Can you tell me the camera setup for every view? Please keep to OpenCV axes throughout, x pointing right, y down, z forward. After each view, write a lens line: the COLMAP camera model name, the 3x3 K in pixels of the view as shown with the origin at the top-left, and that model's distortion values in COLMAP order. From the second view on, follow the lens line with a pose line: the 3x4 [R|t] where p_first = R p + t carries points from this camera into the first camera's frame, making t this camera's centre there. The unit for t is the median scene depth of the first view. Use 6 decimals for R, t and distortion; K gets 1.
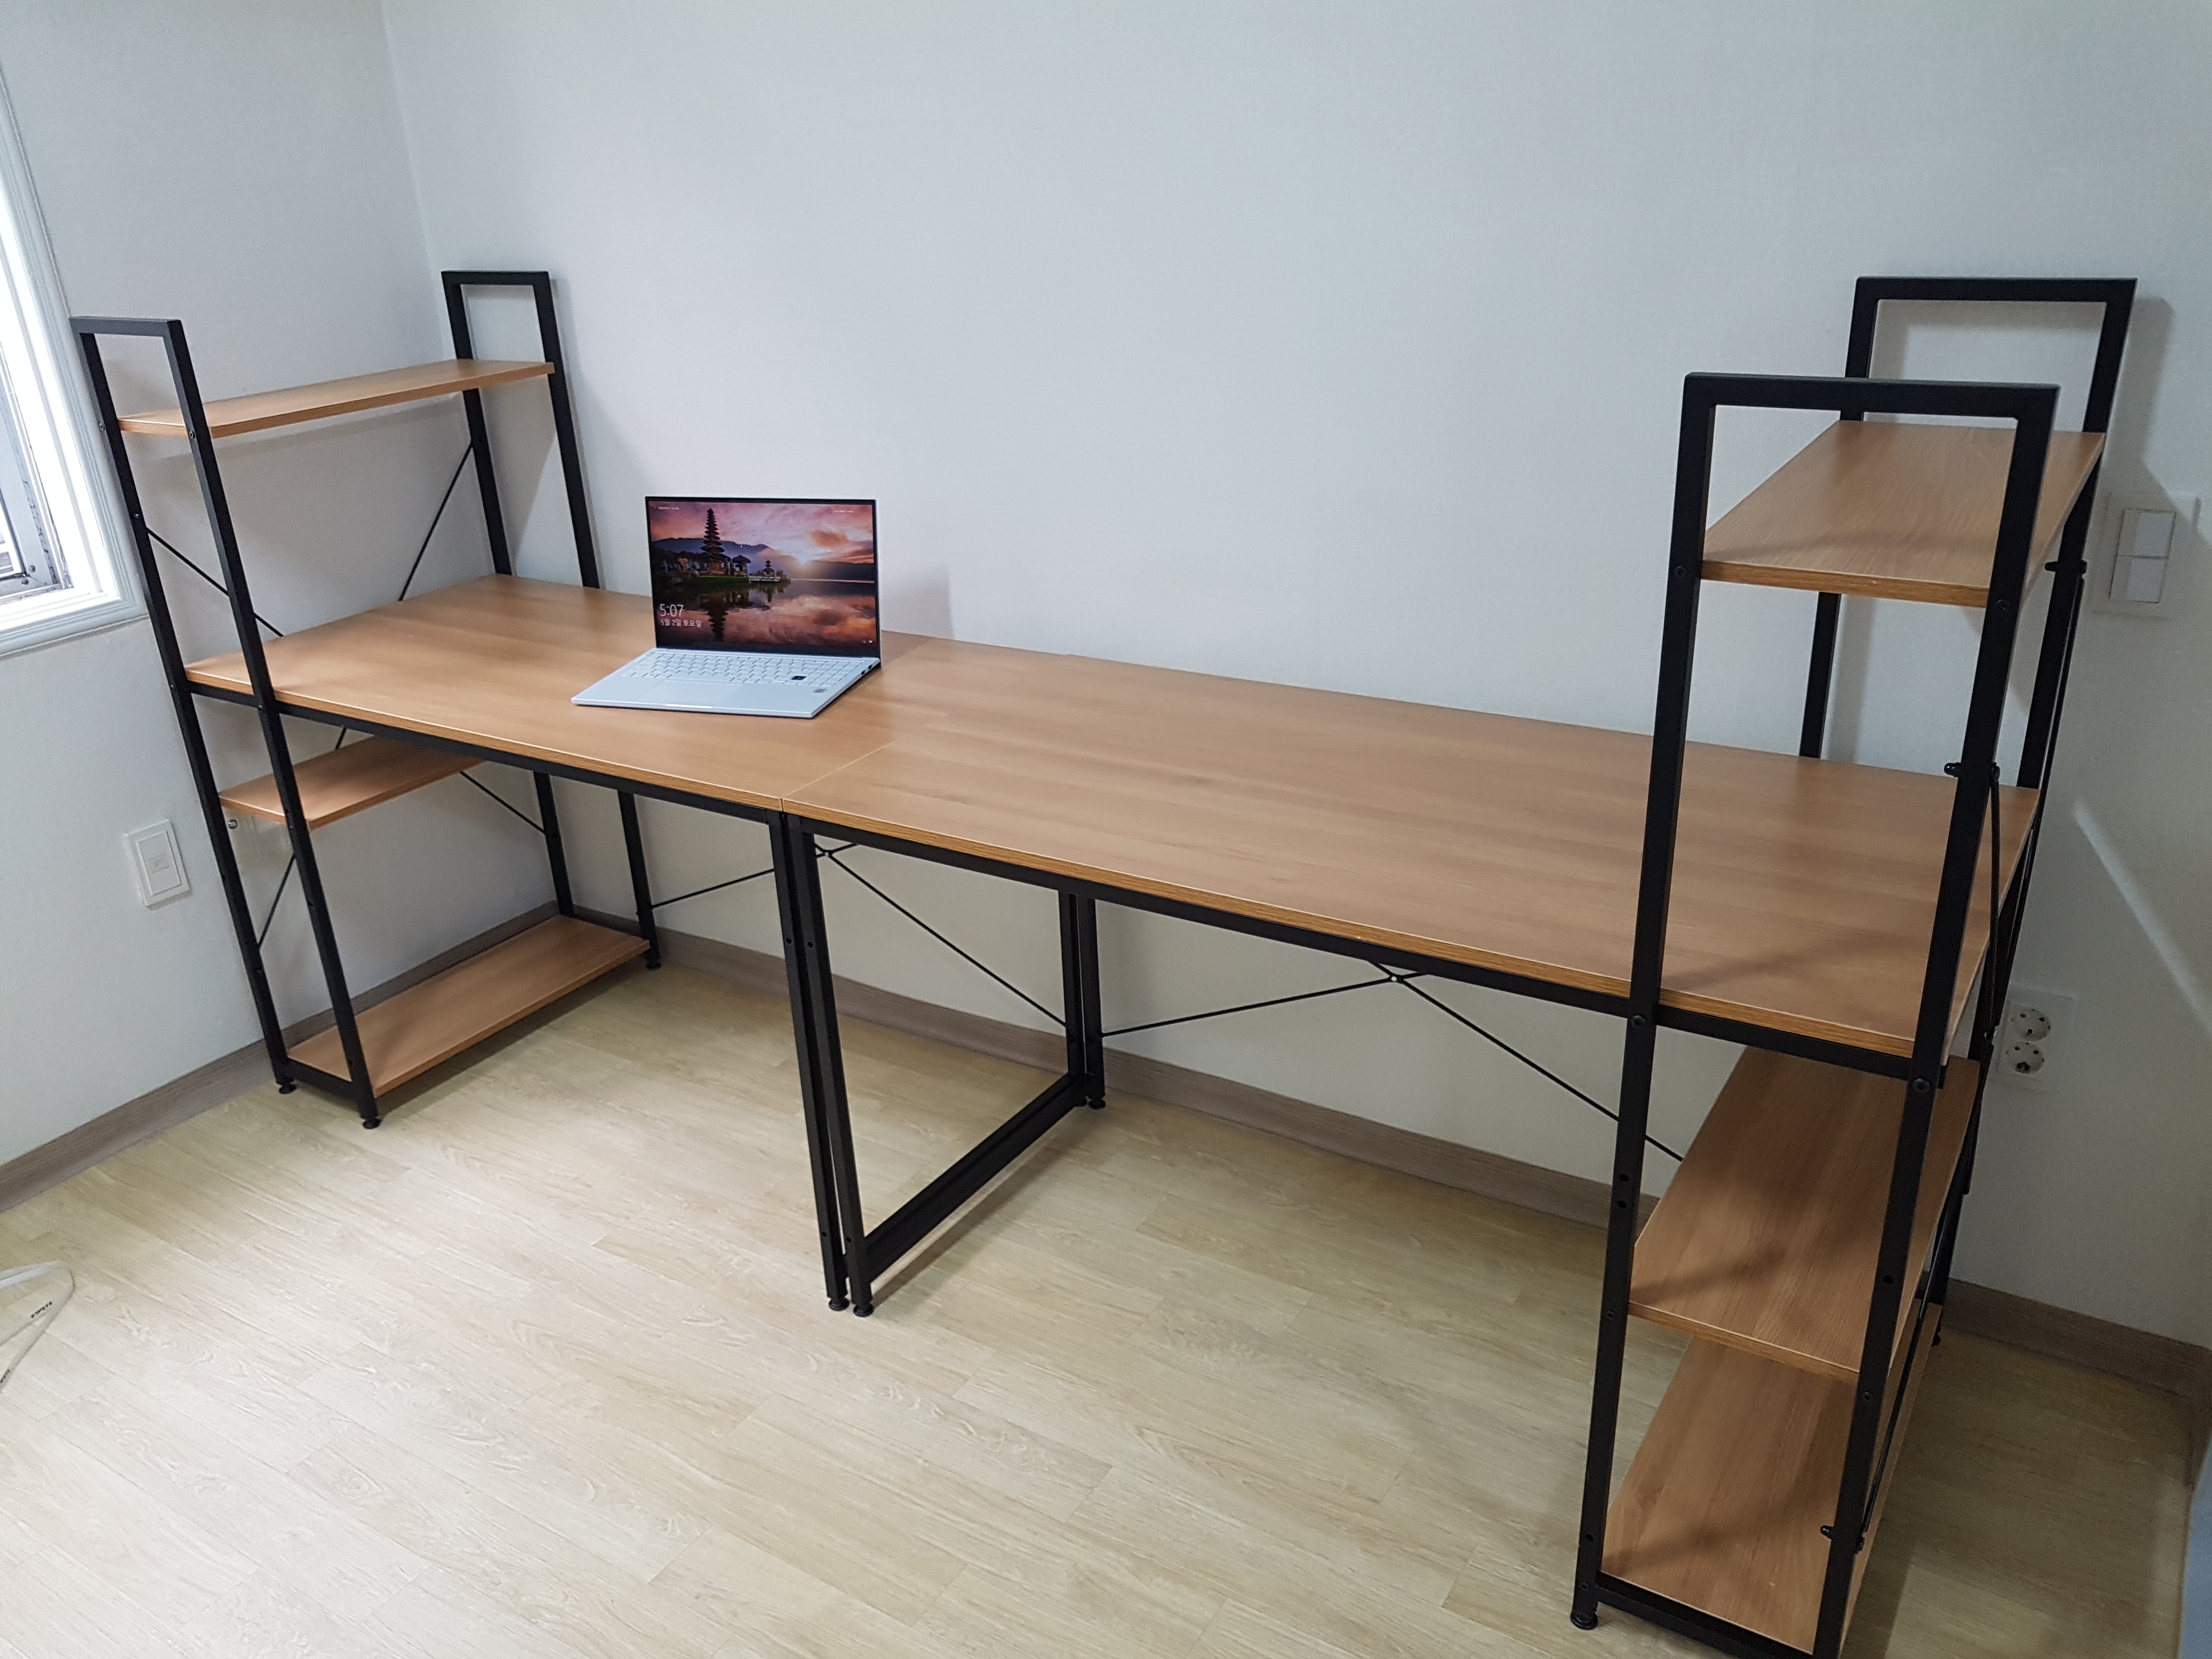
lens RADIAL K [[1691.1, 0, 1122.6], [0, 1691.1, 823.5], [0, 0, 1]] dist [-0.016076, 0.021932]
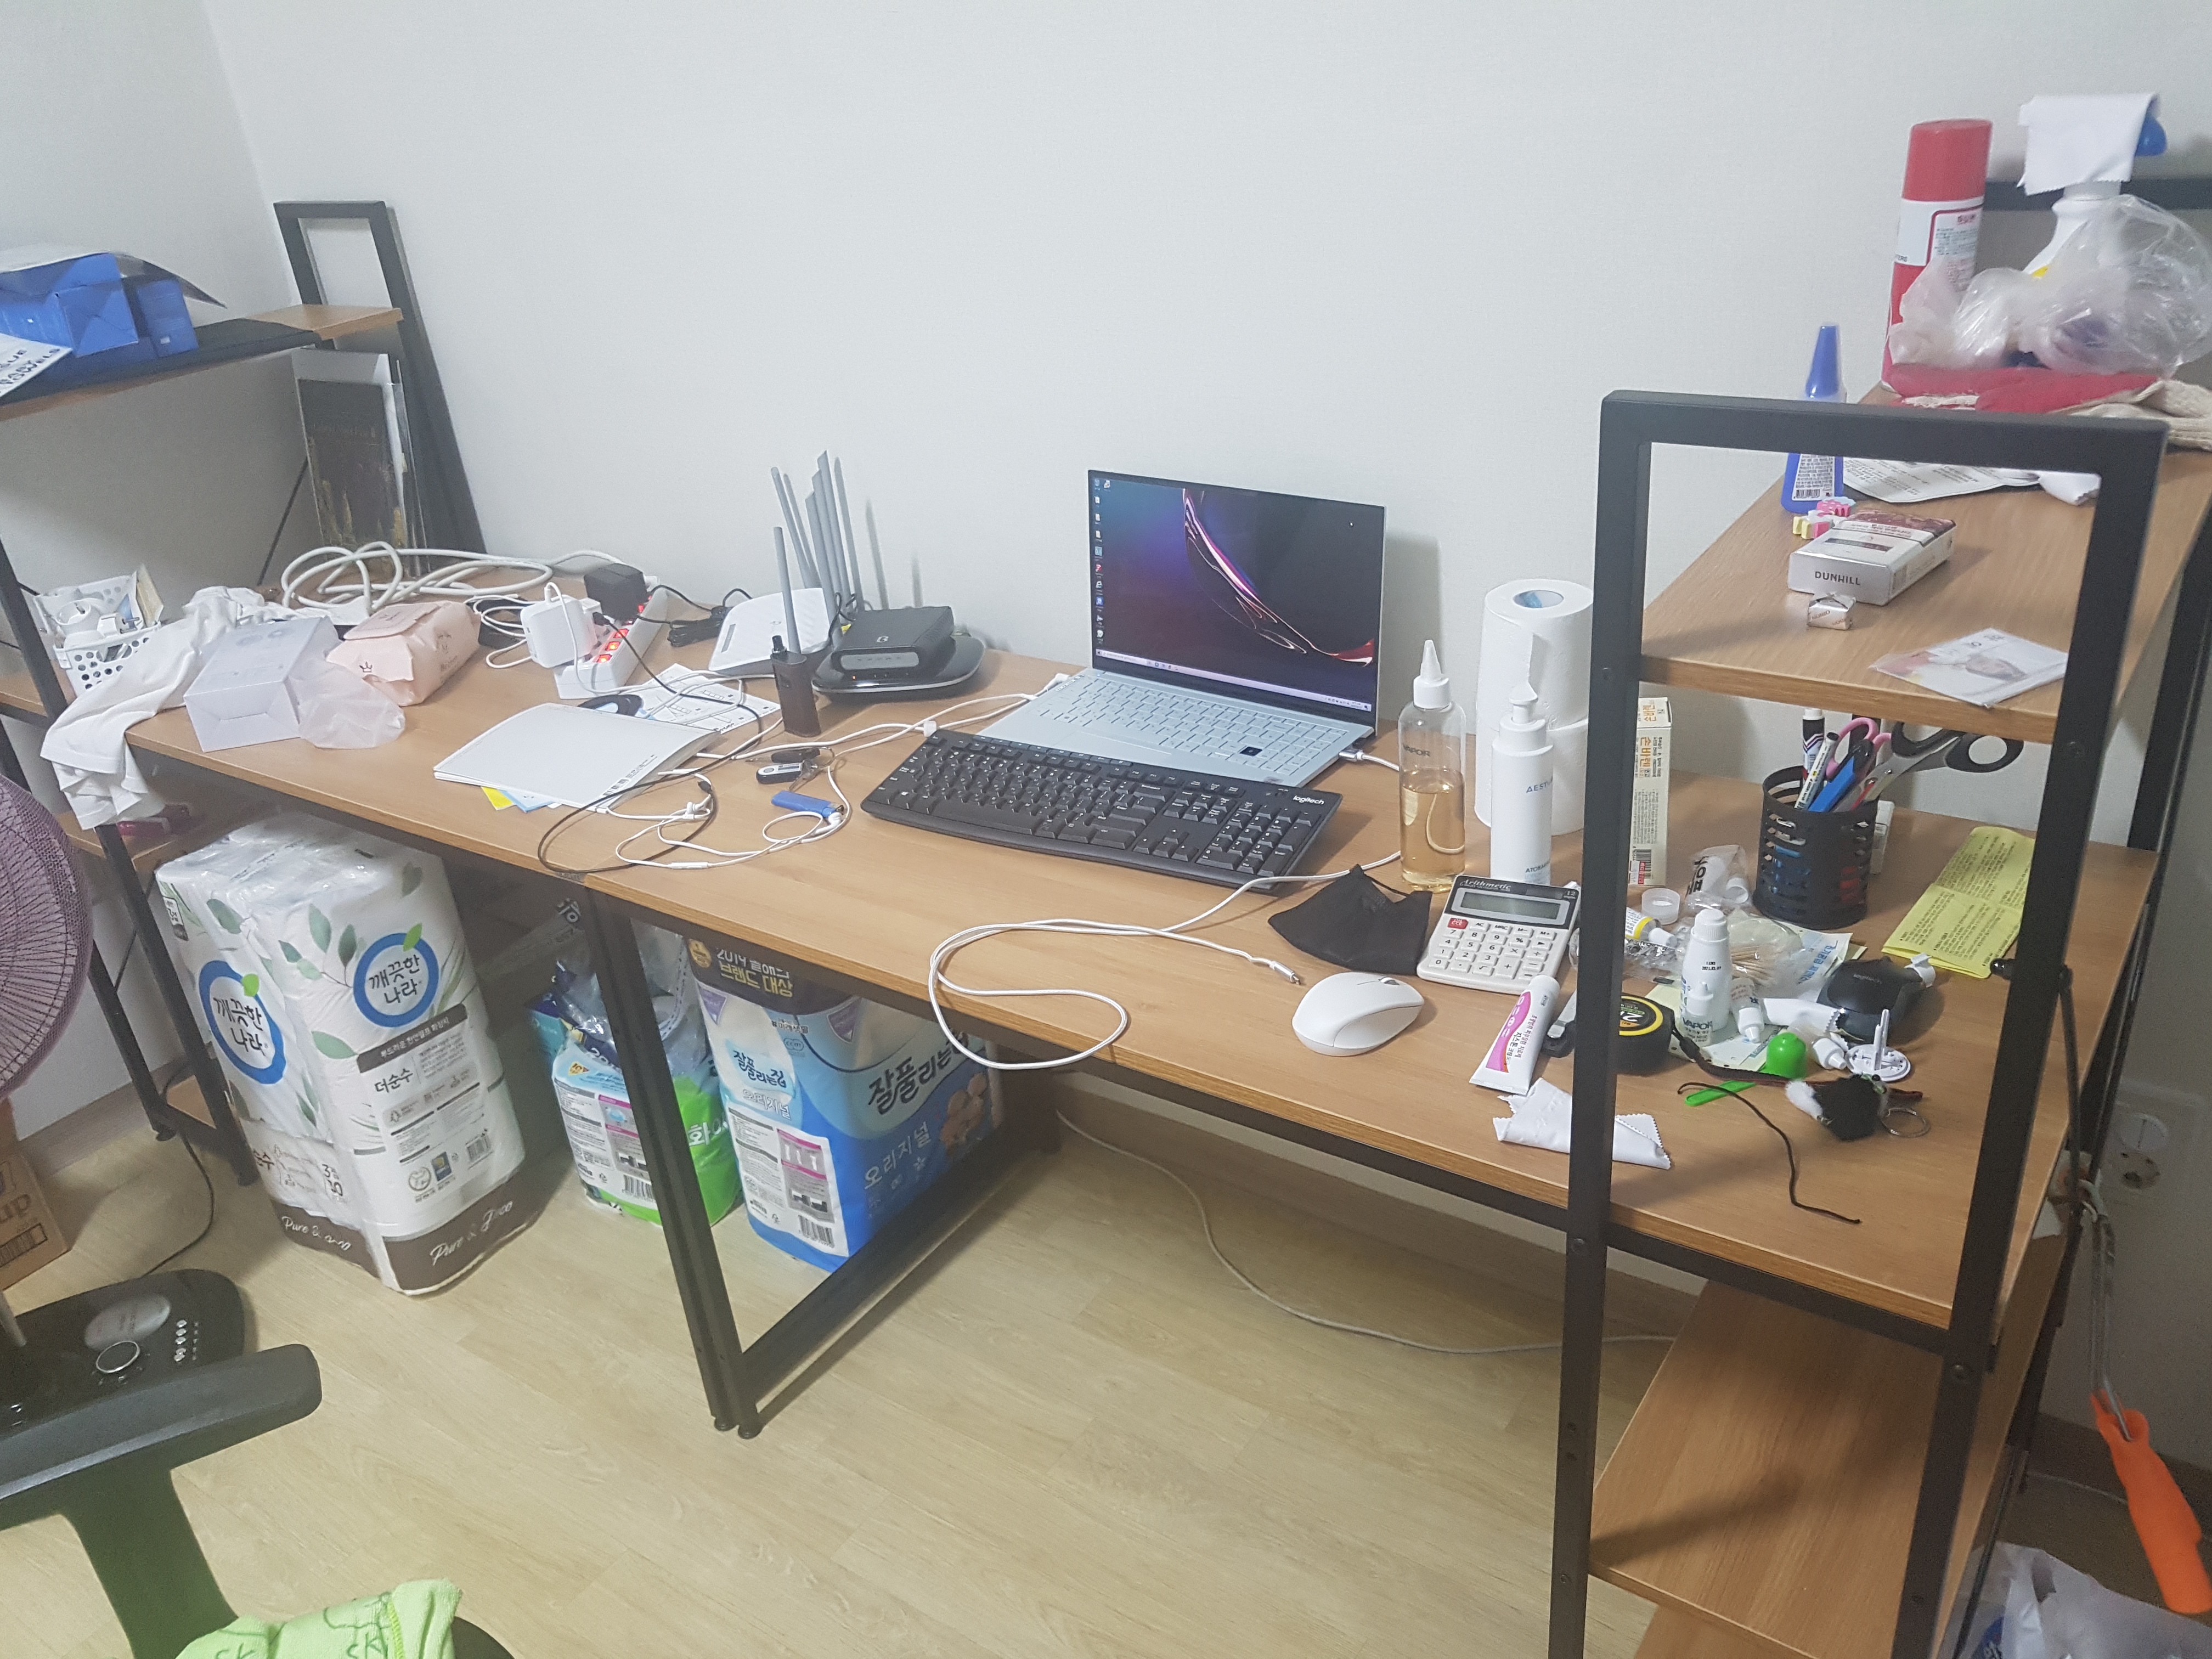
lens RADIAL K [[1691.1, 0, 1146.9], [0, 1691.1, 803.7], [0, 0, 1]] dist [-0.016076, 0.021932]
pose [[0.997952, -0.023454, -0.059512, 0.117780], [0.028078, 0.996551, 0.078087, -0.101833], [0.057475, -0.079598, 0.995169, 0.190284]]
